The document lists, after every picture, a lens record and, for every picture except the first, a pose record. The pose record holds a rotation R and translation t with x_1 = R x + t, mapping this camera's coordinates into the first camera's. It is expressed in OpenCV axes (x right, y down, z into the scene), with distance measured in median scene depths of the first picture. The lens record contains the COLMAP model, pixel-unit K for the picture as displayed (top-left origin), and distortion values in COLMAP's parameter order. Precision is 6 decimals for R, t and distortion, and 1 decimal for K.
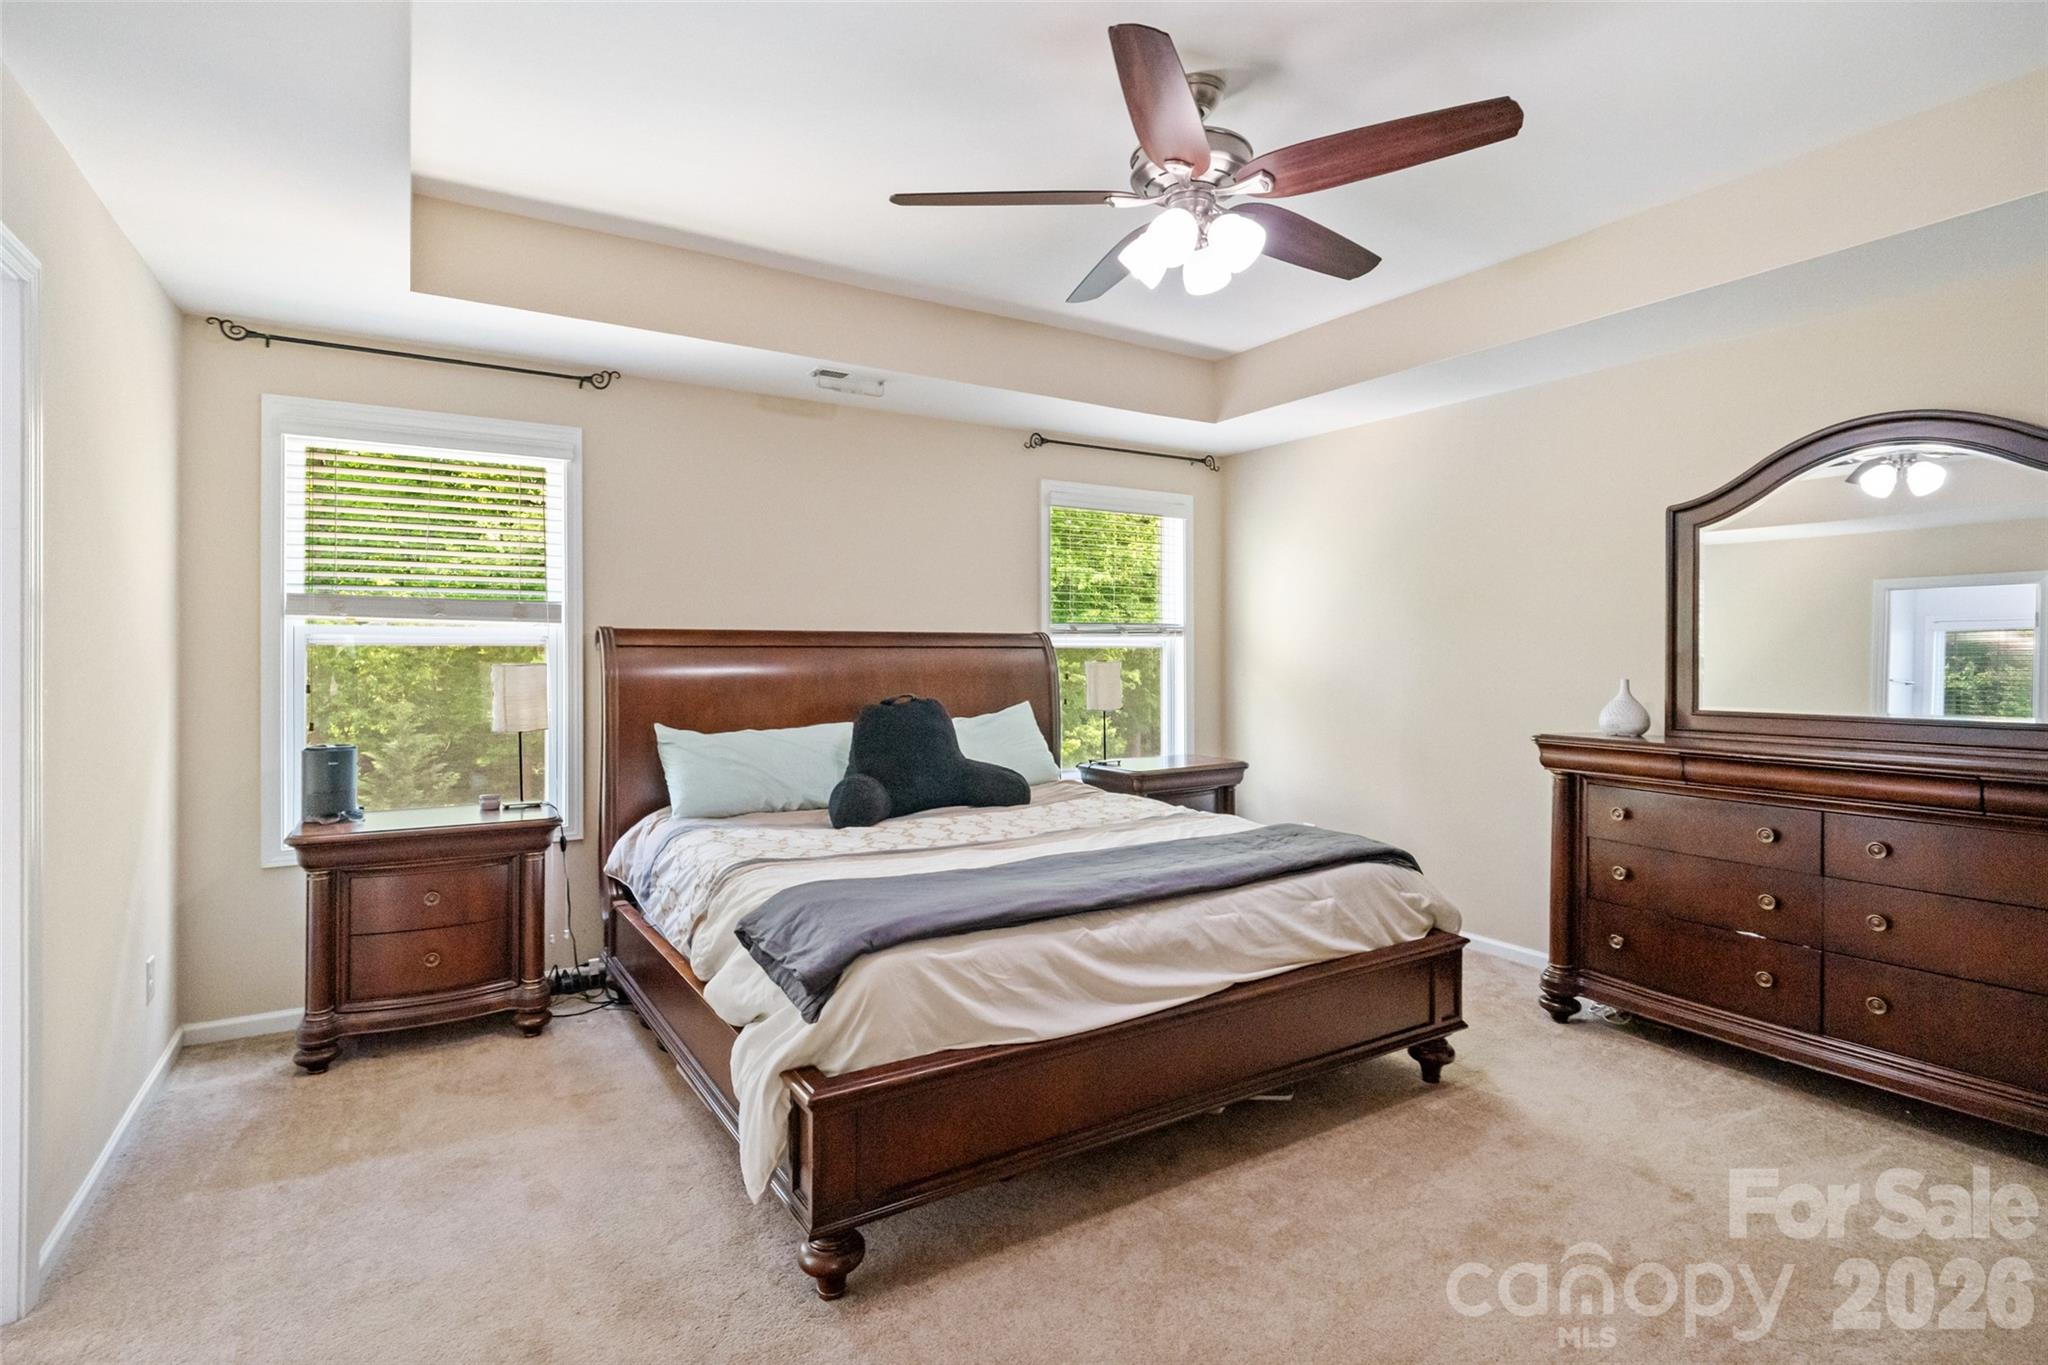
lens RADIAL K [[982.0, 0, 1017.3], [0, 982.0, 668.0], [0, 0, 1]] dist [-0.009763, 0.004372]
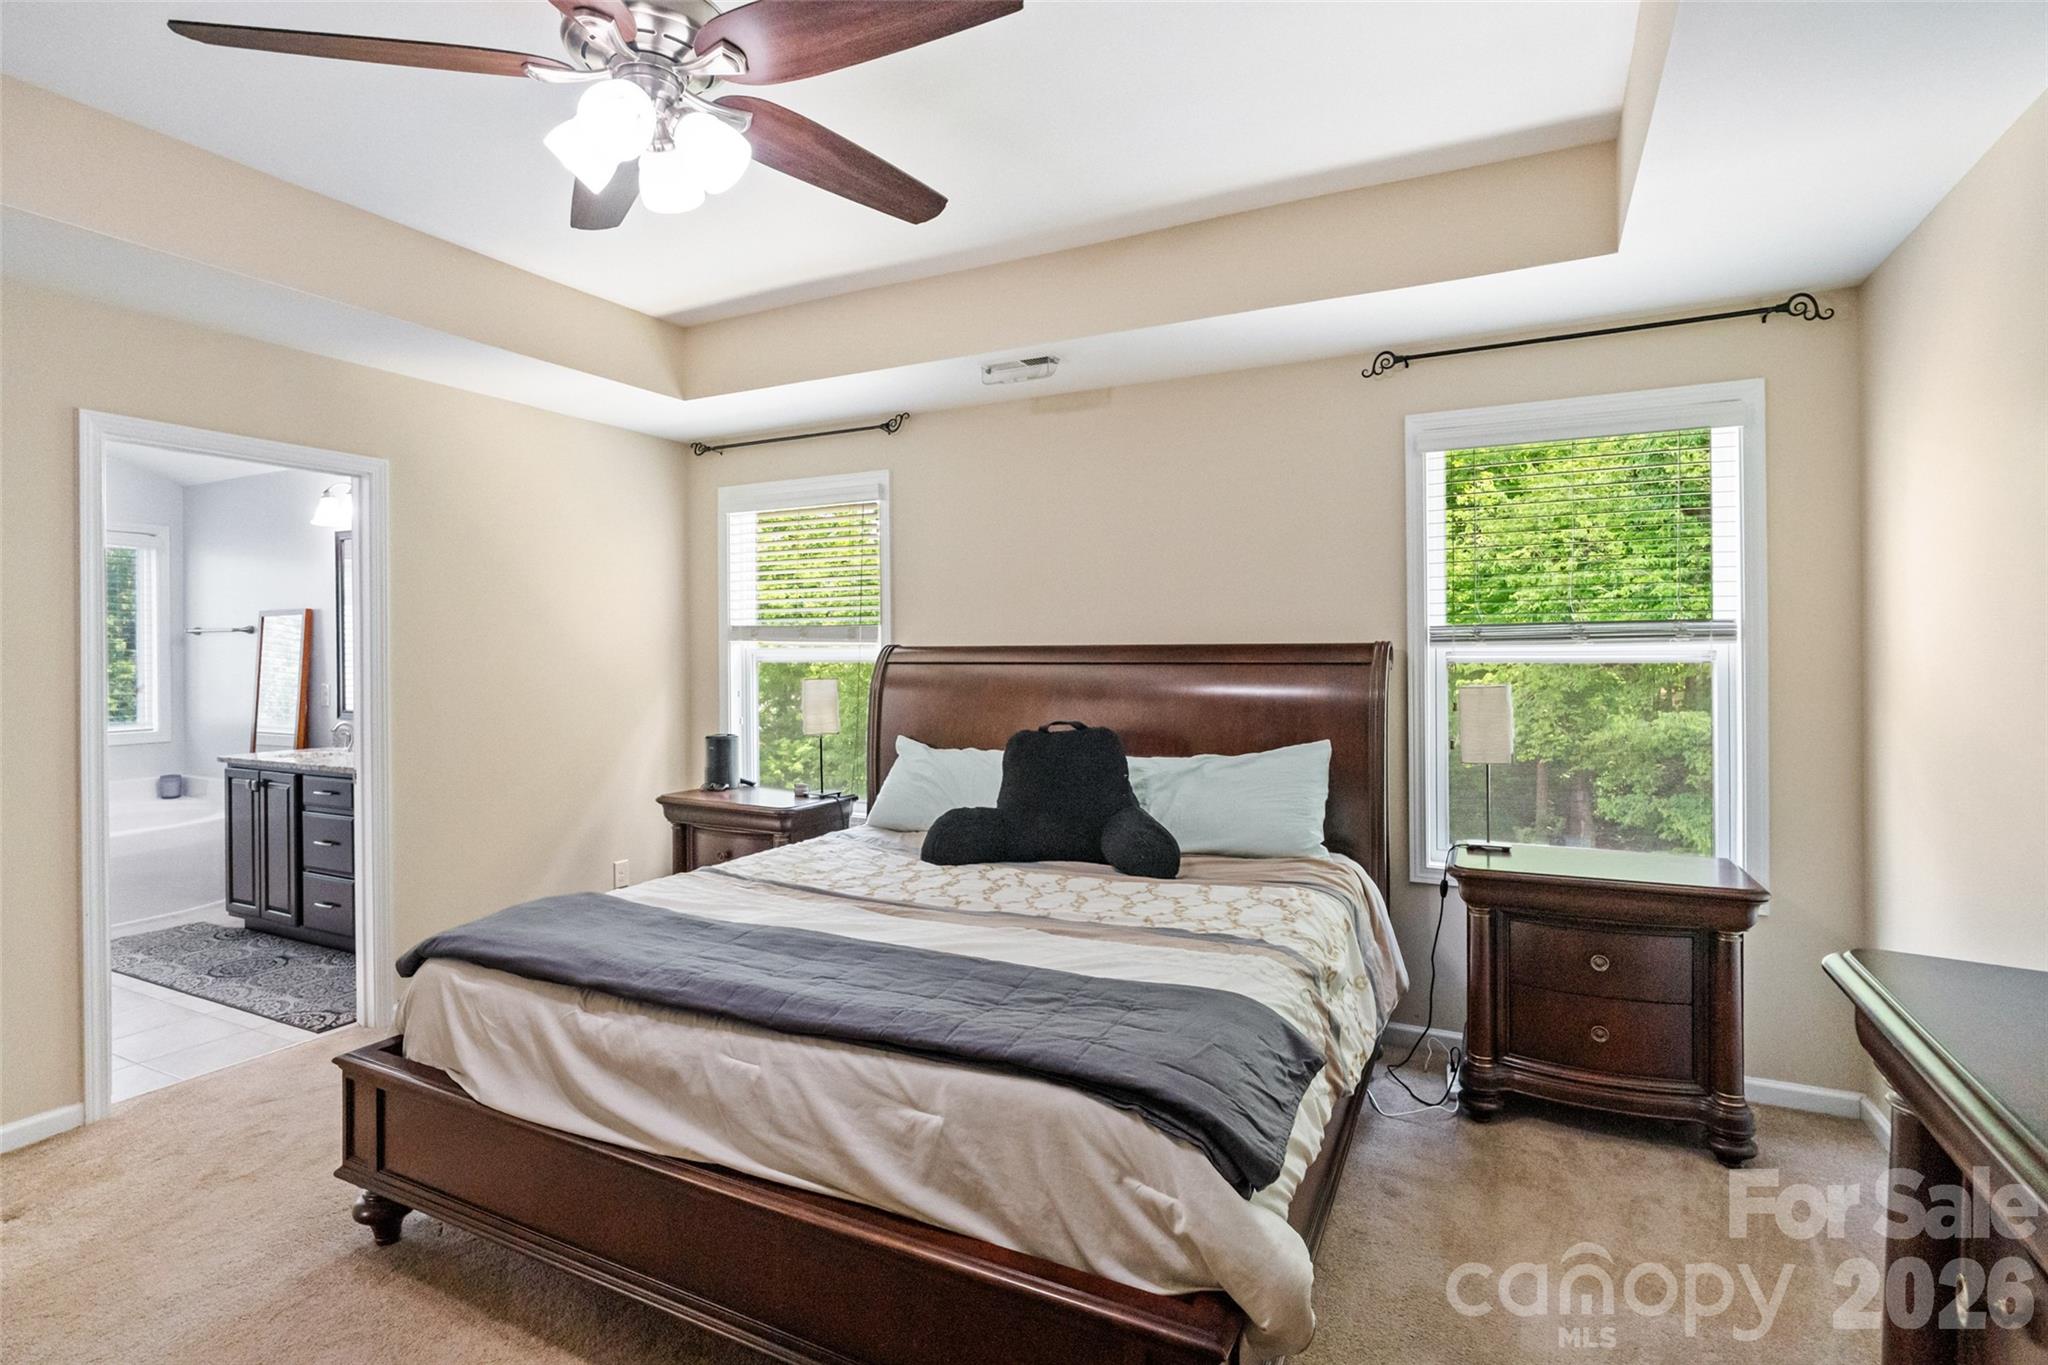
lens RADIAL K [[982.0, 0, 1021.7], [0, 982.0, 677.0], [0, 0, 1]] dist [-0.009763, 0.004372]
pose [[0.510887, 0.005669, -0.859629, 0.777901], [-0.005640, 0.999979, 0.003242, -0.020637], [0.859629, 0.003192, 0.510908, 0.701640]]
